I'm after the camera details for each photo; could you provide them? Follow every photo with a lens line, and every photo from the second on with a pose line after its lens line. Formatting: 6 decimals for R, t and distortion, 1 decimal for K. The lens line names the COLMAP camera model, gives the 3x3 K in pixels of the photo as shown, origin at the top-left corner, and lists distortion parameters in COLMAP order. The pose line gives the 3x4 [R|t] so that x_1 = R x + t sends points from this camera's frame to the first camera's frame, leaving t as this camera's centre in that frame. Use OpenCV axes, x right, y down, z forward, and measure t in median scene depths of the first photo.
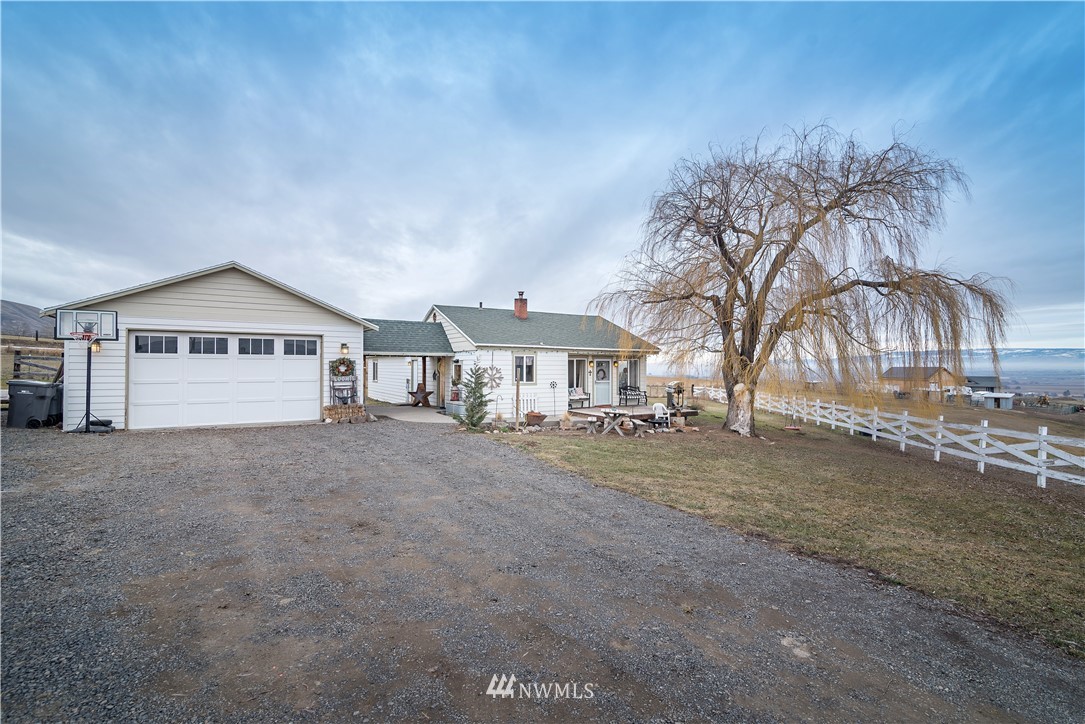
lens RADIAL K [[502.2, 0, 542.0], [0, 502.2, 363.8], [0, 0, 1]] dist [0.009548, -0.001690]
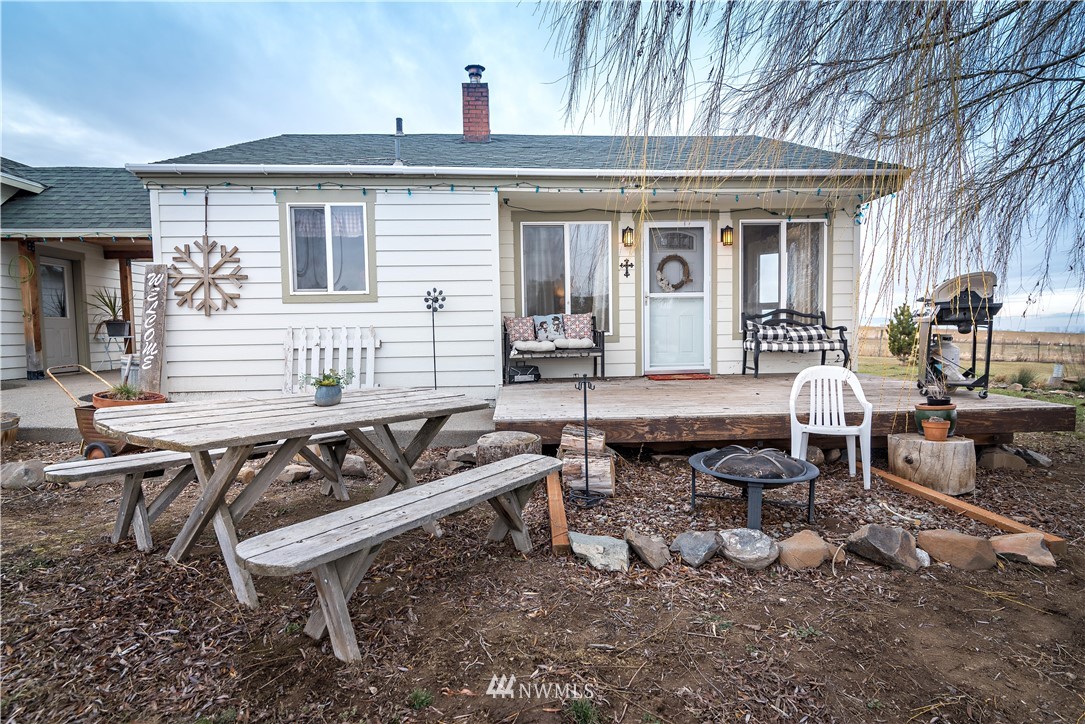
lens RADIAL K [[569.1, 0, 544.2], [0, 569.1, 364.9], [0, 0, 1]] dist [0.002160, -0.000249]
pose [[0.884337, 0.012337, -0.466685, 0.232970], [0.021801, 0.997469, 0.067679, 0.057562], [0.466339, -0.070025, 0.881830, 0.714059]]
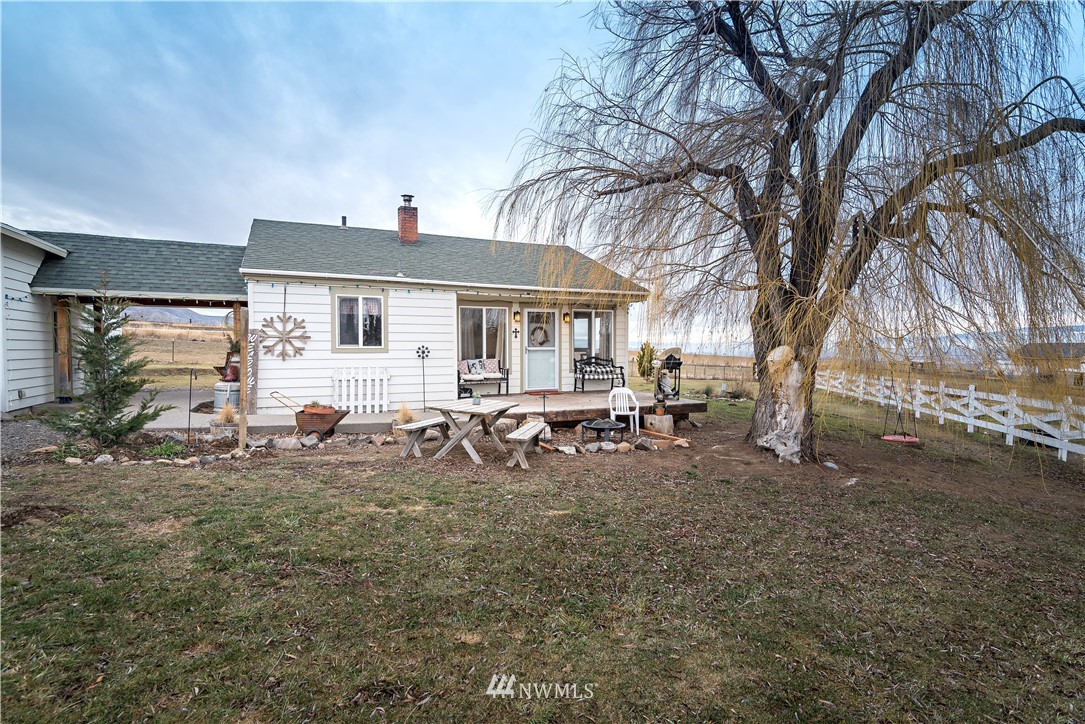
lens RADIAL K [[545.4, 0, 543.2], [0, 545.4, 361.9], [0, 0, 1]] dist [0.010637, -0.001876]
pose [[0.994064, -0.000066, -0.108795, 0.207923], [0.003758, 0.999424, 0.033729, 0.032407], [0.108730, -0.033937, 0.993492, 0.428970]]
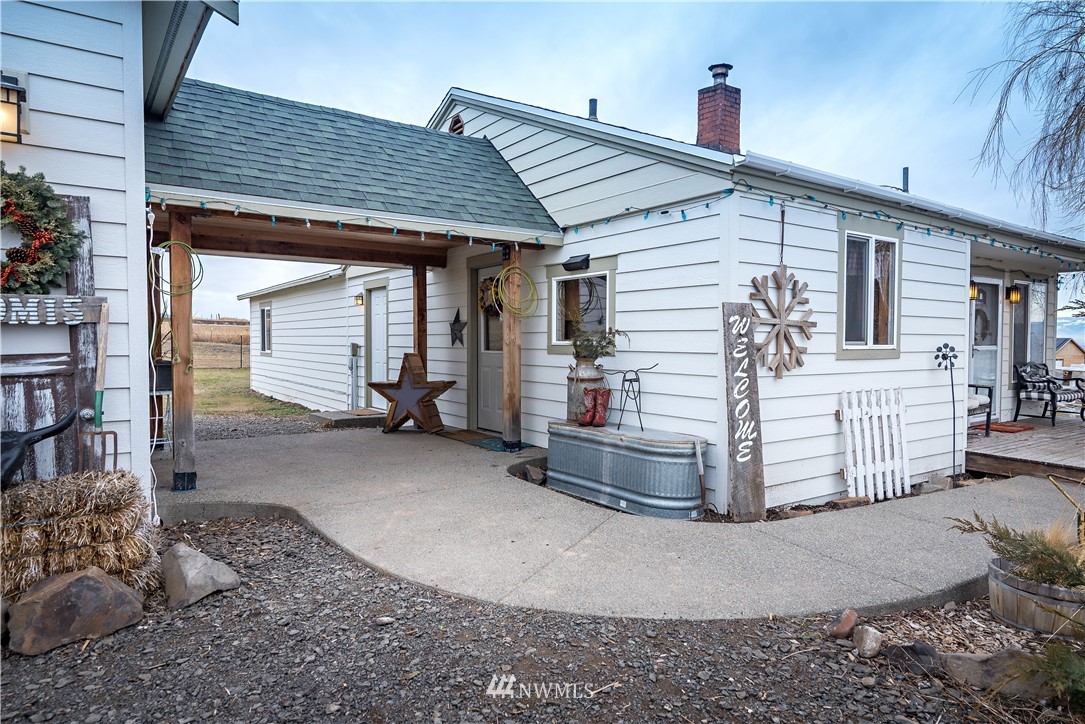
lens RADIAL K [[664.1, 0, 546.2], [0, 664.1, 370.7], [0, 0, 1]] dist [0.003769, -0.000038]
pose [[0.997862, -0.002027, 0.065330, -0.203080], [-0.001389, 0.998635, 0.052209, 0.030435], [-0.065346, -0.052188, 0.996497, 0.653534]]
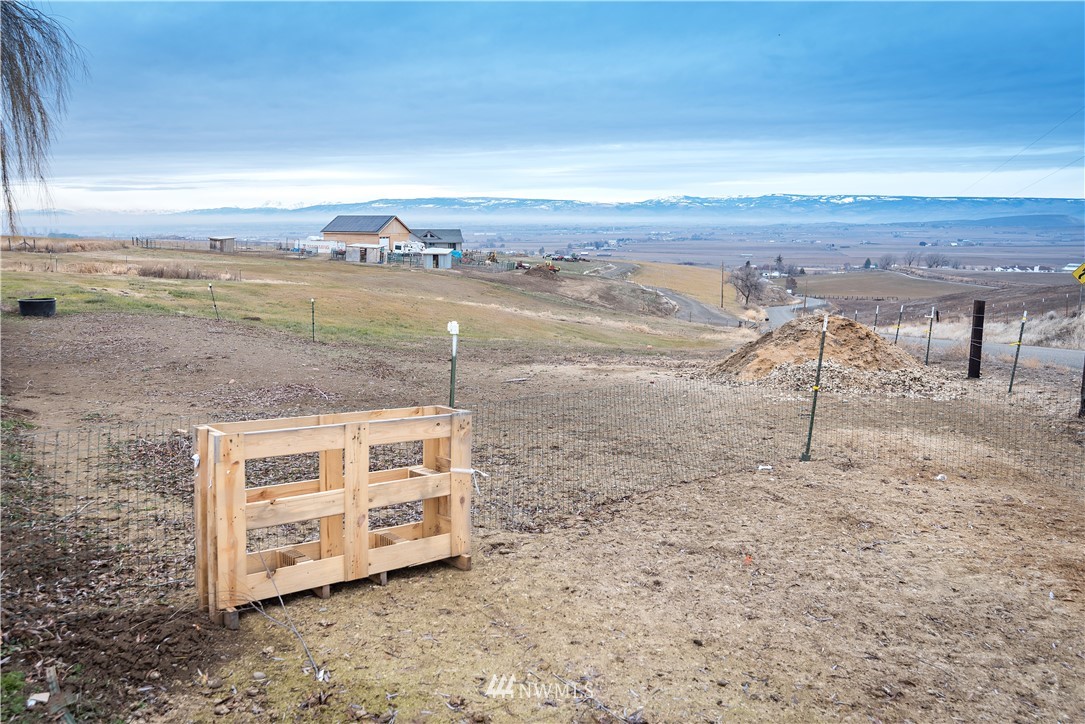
lens RADIAL K [[819.7, 0, 549.1], [0, 819.7, 369.8], [0, 0, 1]] dist [-0.000455, 0.001094]
pose [[0.699261, -0.124727, 0.703902, 0.541376], [-0.008705, 0.983103, 0.182848, 0.046346], [-0.714814, -0.133986, 0.686359, 0.022261]]
